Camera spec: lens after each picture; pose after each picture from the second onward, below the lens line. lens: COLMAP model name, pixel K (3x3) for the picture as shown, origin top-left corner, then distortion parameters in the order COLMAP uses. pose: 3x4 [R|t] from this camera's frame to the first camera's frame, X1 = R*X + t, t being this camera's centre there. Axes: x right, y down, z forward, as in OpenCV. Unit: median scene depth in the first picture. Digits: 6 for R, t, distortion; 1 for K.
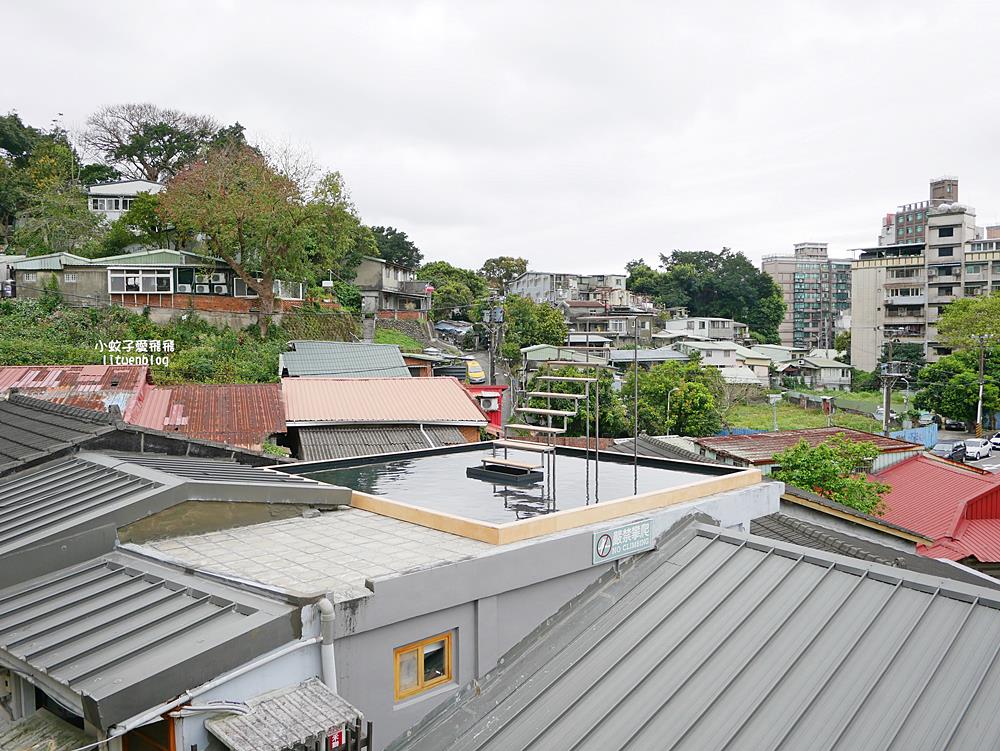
lens RADIAL K [[913.9, 0, 500.0], [0, 913.9, 375.5], [0, 0, 1]] dist [-0.043195, 0.015541]
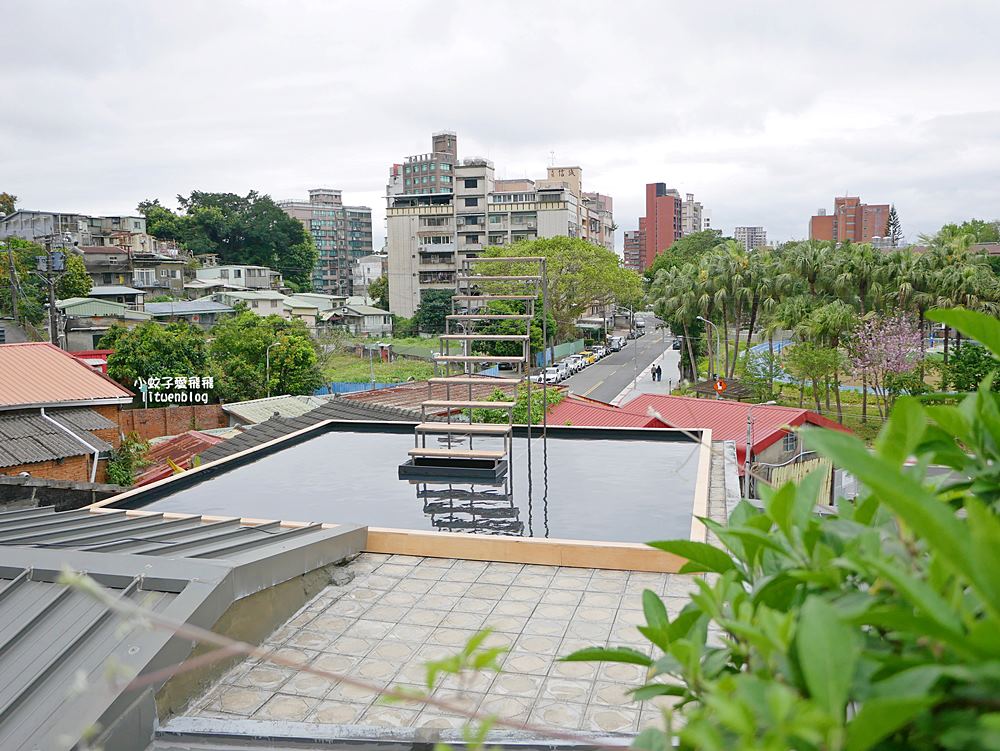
lens RADIAL K [[913.9, 0, 500.0], [0, 913.9, 375.5], [0, 0, 1]] dist [-0.043195, 0.015541]
pose [[0.824152, -0.067838, 0.562291, -0.086883], [0.036836, 0.997119, 0.066307, -0.003582], [-0.565169, -0.033934, 0.824277, 0.084982]]
